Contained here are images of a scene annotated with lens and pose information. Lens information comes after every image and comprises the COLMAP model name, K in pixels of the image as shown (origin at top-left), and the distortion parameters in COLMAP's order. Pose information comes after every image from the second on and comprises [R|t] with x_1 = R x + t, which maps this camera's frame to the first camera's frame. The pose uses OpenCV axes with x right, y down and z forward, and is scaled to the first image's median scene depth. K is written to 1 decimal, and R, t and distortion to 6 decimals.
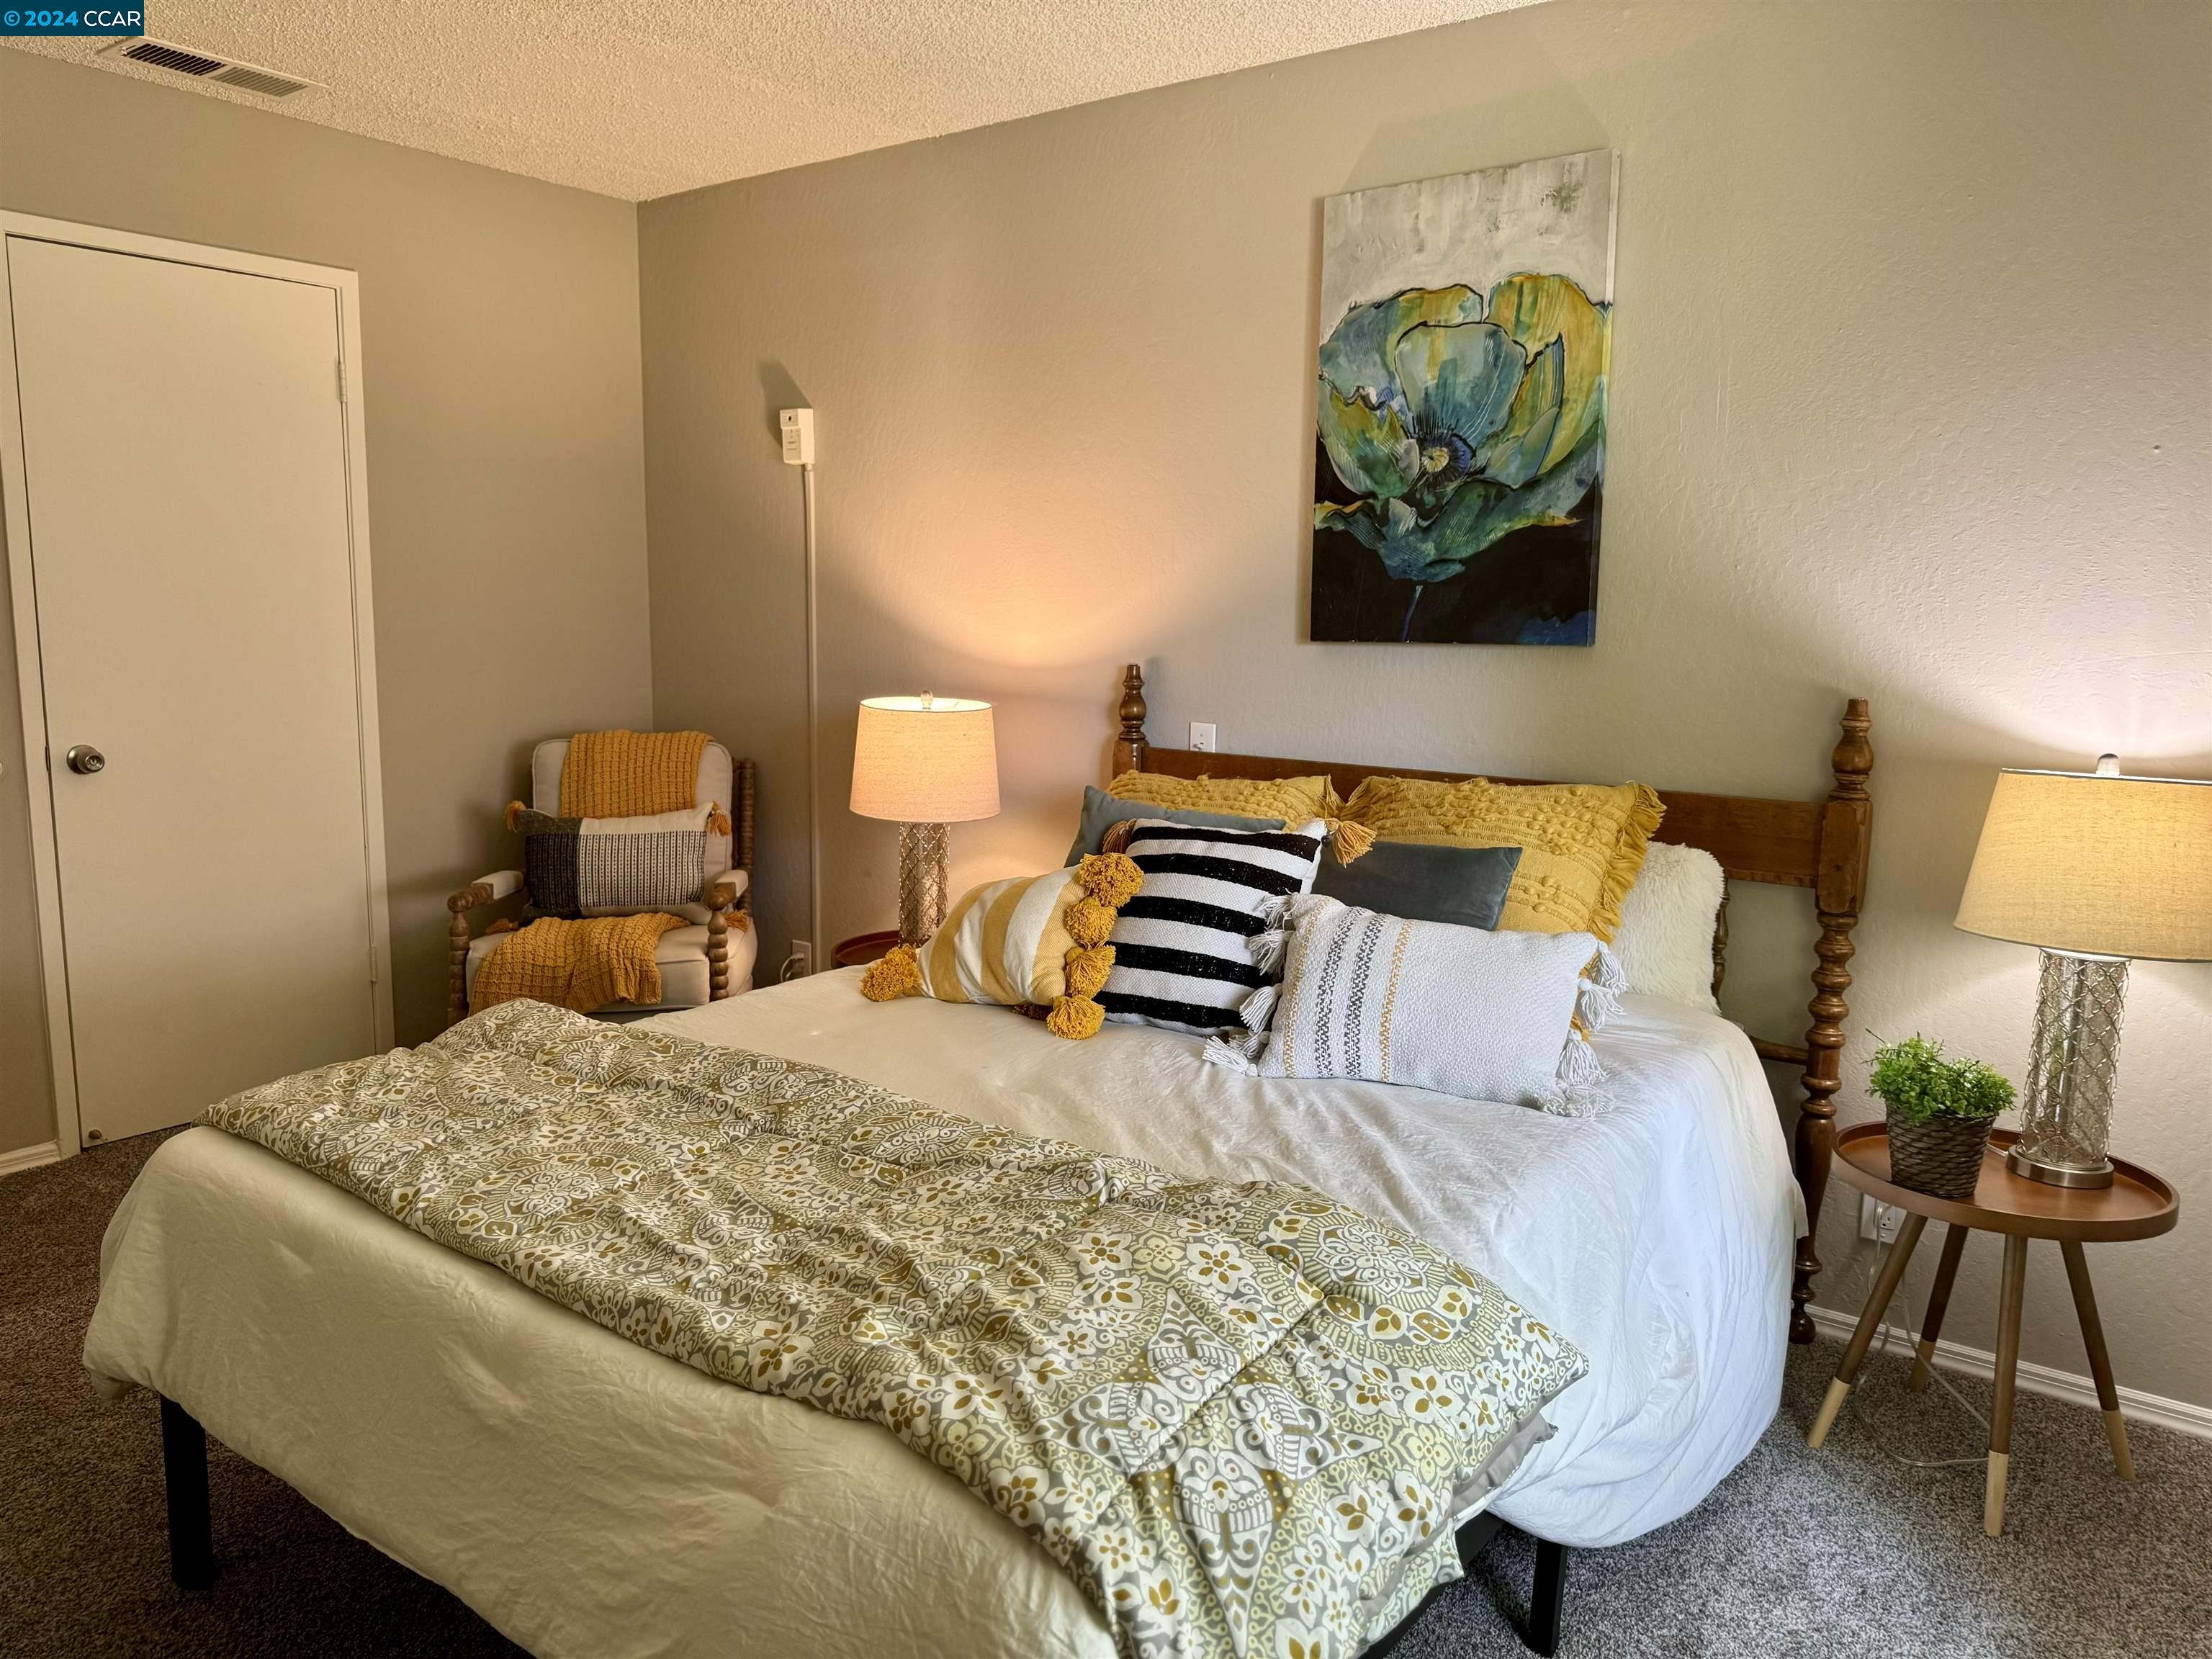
lens RADIAL K [[1546.1, 0, 1120.9], [0, 1546.1, 842.2], [0, 0, 1]] dist [0.059726, -0.080118]
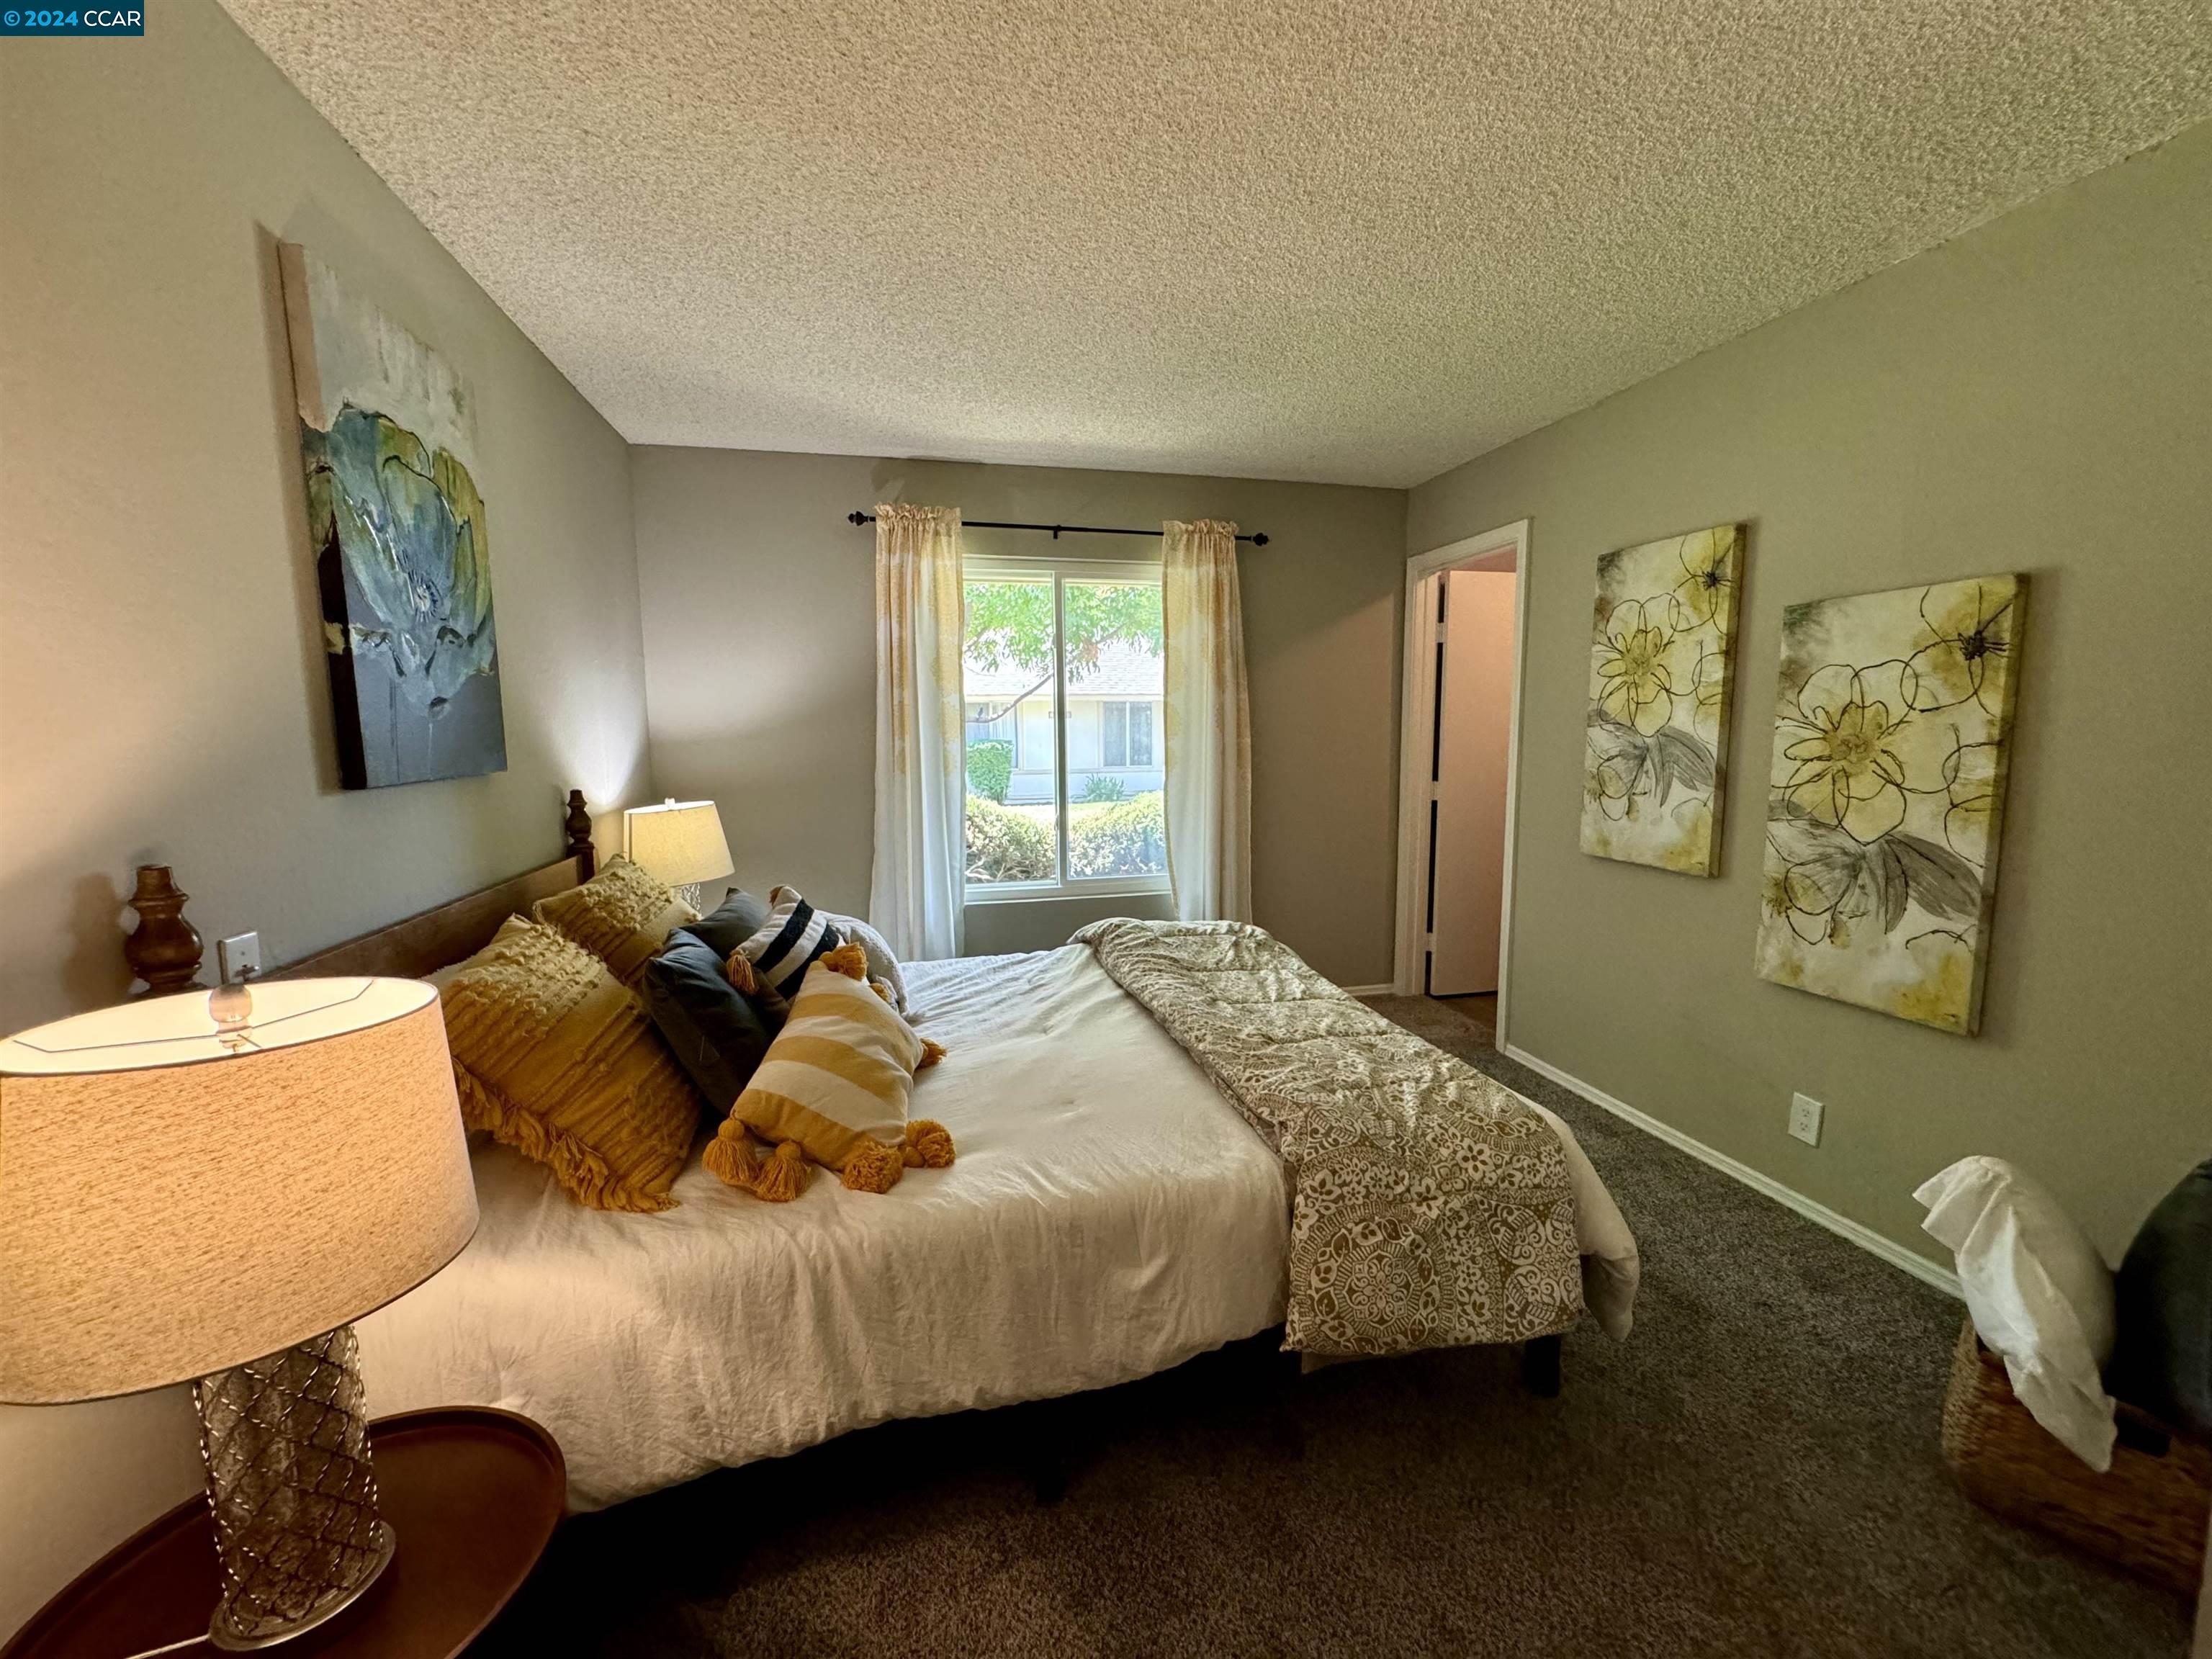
lens RADIAL K [[882.3, 0, 1095.1], [0, 882.3, 835.3], [0, 0, 1]] dist [-0.007578, 0.001465]
pose [[-0.760793, -0.084000, 0.643536, -0.630234], [0.099421, 0.964799, 0.243470, -0.240164], [-0.641334, 0.249212, -0.725661, 1.448965]]
